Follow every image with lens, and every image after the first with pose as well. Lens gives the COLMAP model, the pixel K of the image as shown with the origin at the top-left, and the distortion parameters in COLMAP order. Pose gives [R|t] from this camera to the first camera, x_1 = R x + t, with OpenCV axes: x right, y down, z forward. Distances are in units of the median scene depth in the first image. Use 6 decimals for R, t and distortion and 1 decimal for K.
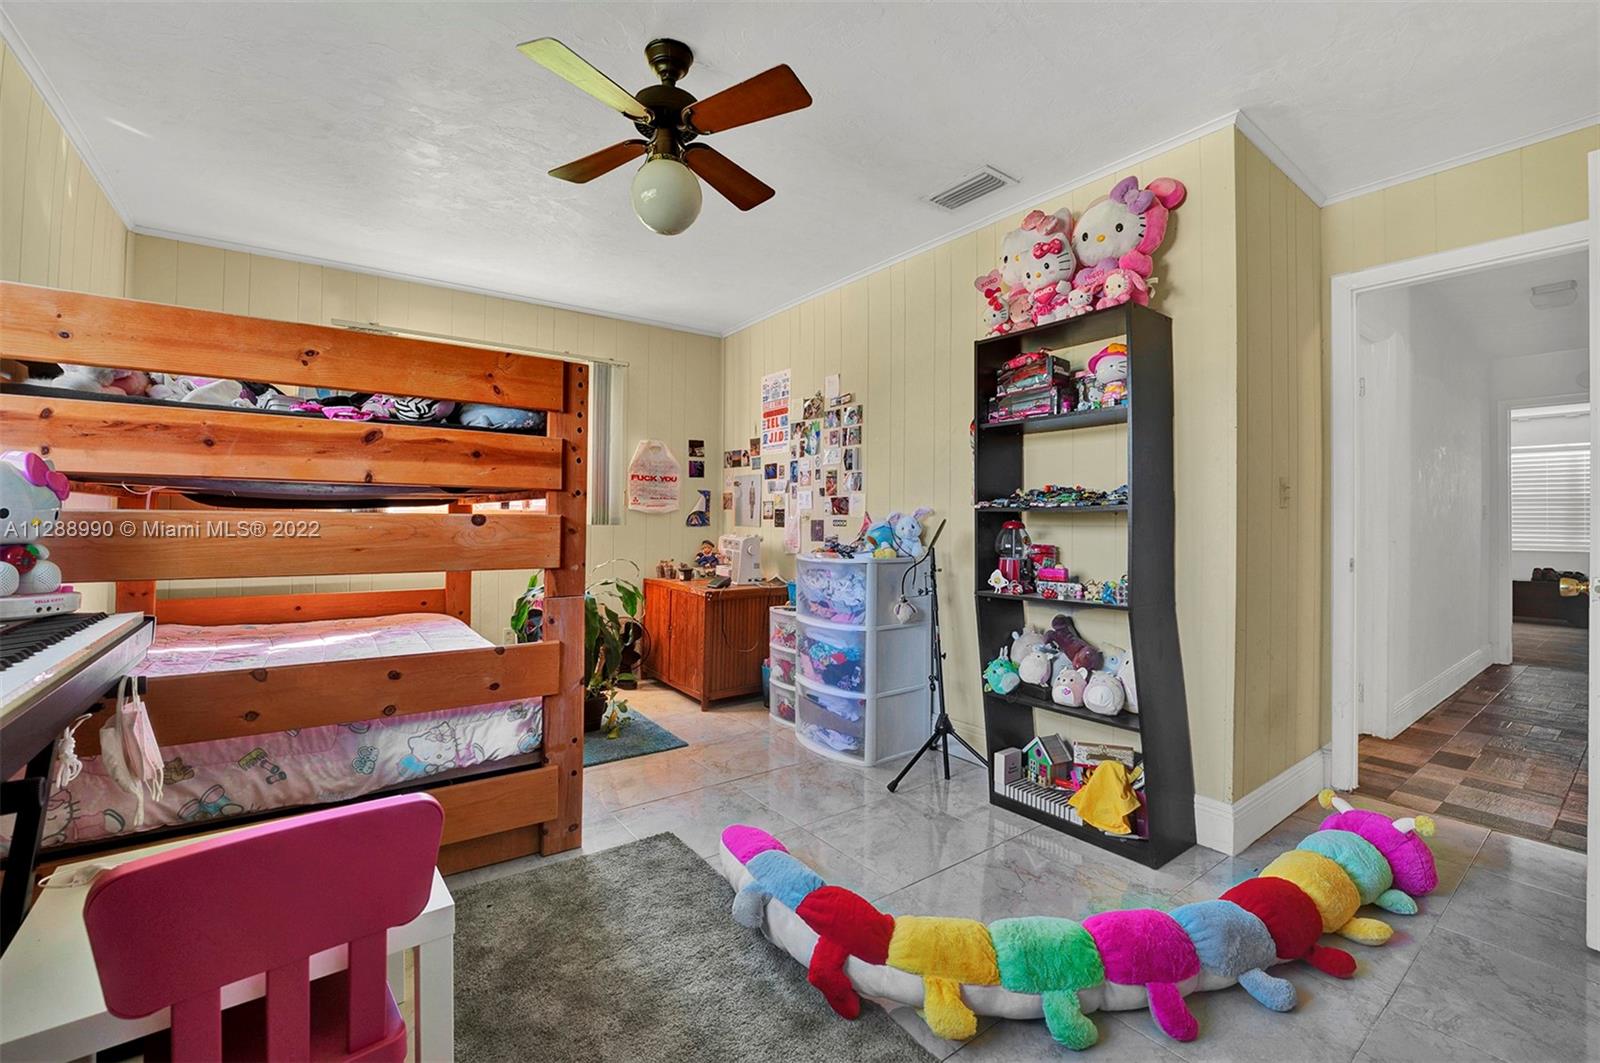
lens RADIAL K [[659.8, 0, 828.4], [0, 659.8, 511.5], [0, 0, 1]] dist [-0.012868, -0.000021]
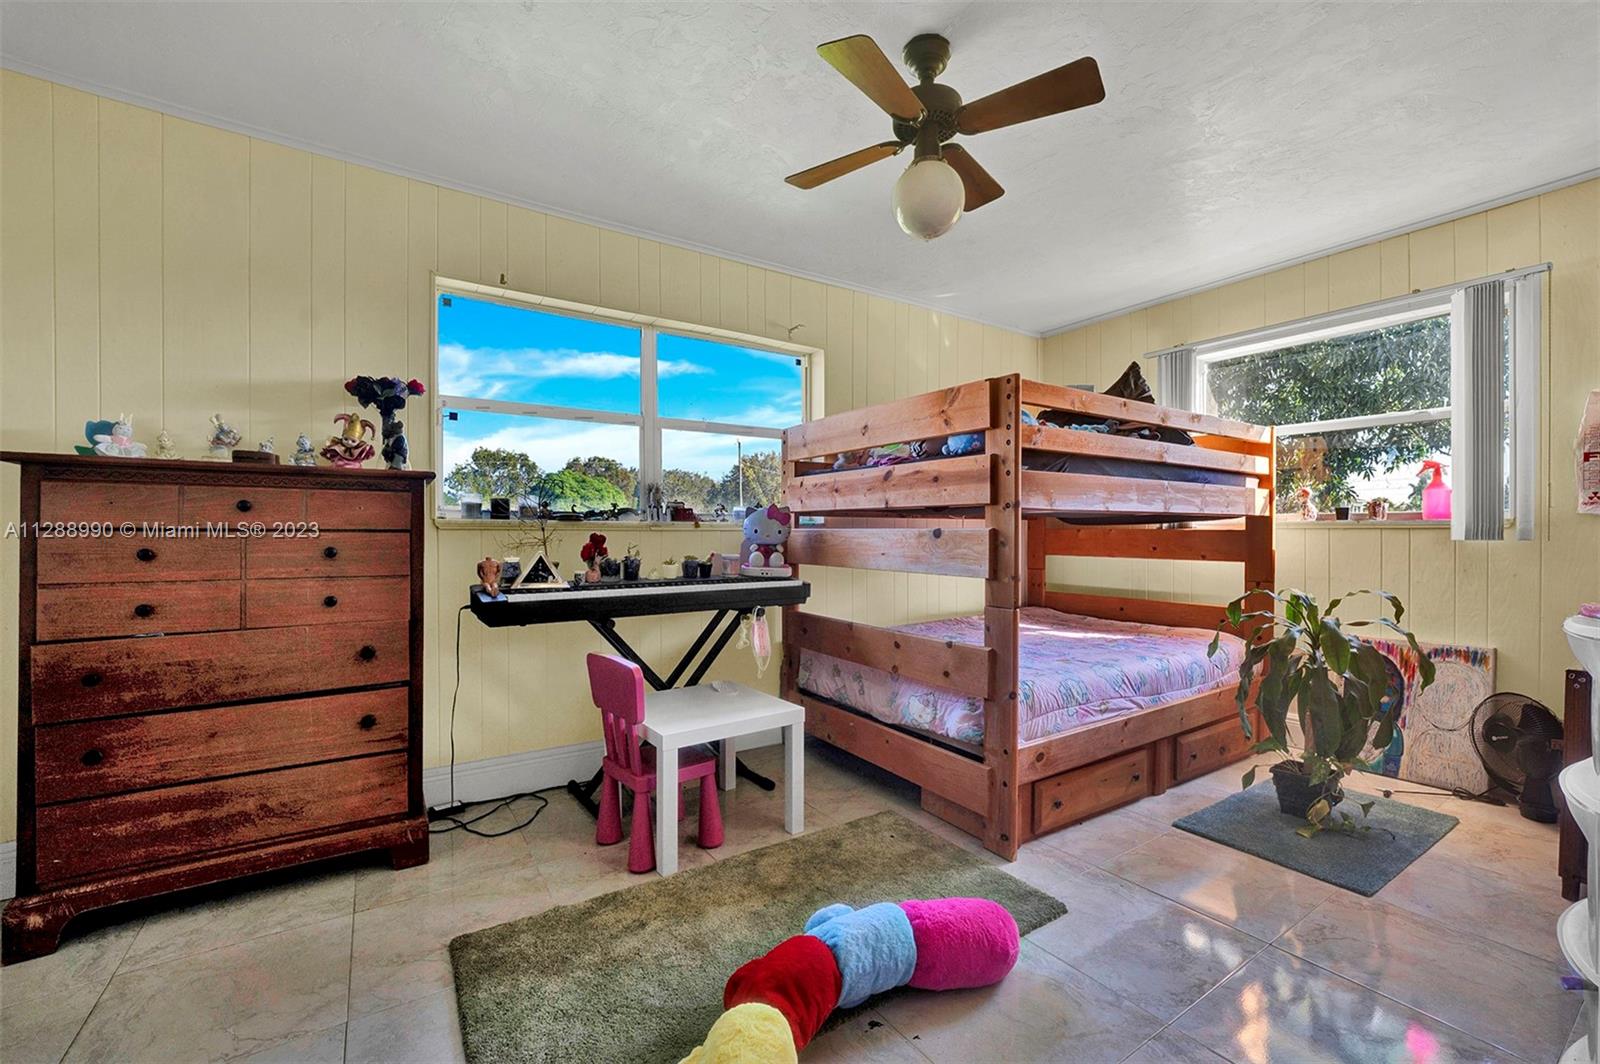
lens RADIAL K [[665.0, 0, 797.4], [0, 665.0, 526.8], [0, 0, 1]] dist [-0.025901, -0.000085]
pose [[-0.083471, -0.014399, -0.996406, 0.714742], [0.014304, 0.999775, -0.015646, 0.016711], [0.996408, -0.015558, -0.083246, 0.848952]]
